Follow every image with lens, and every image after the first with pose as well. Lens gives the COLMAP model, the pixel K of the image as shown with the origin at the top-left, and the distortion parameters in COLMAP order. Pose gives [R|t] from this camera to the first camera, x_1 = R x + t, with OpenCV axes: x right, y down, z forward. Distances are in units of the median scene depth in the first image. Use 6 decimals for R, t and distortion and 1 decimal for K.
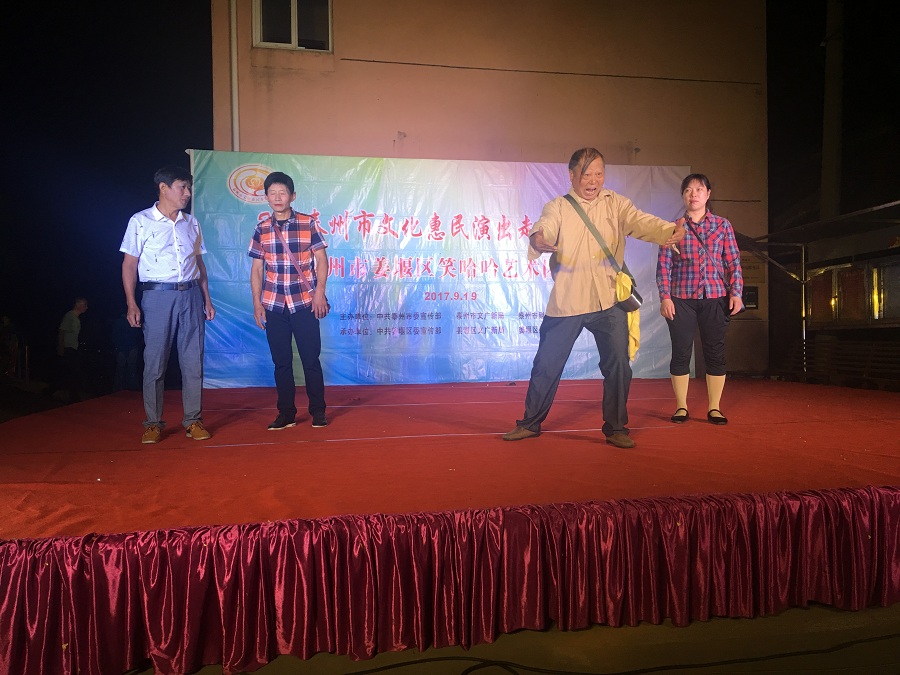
lens RADIAL K [[746.6, 0, 448.7], [0, 746.6, 339.8], [0, 0, 1]] dist [0.113720, -0.165287]
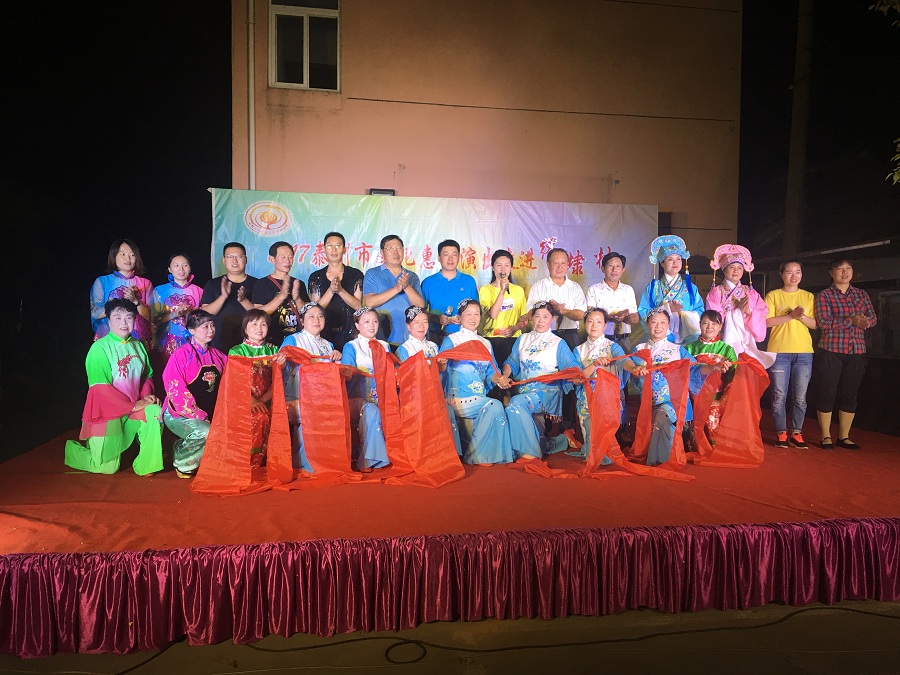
lens RADIAL K [[746.6, 0, 448.7], [0, 746.6, 339.8], [0, 0, 1]] dist [0.113720, -0.165287]
pose [[0.999597, 0.021267, -0.018814, 0.130481], [-0.020782, 0.999456, 0.025616, -0.188999], [0.019349, -0.025215, 0.999495, -0.431561]]
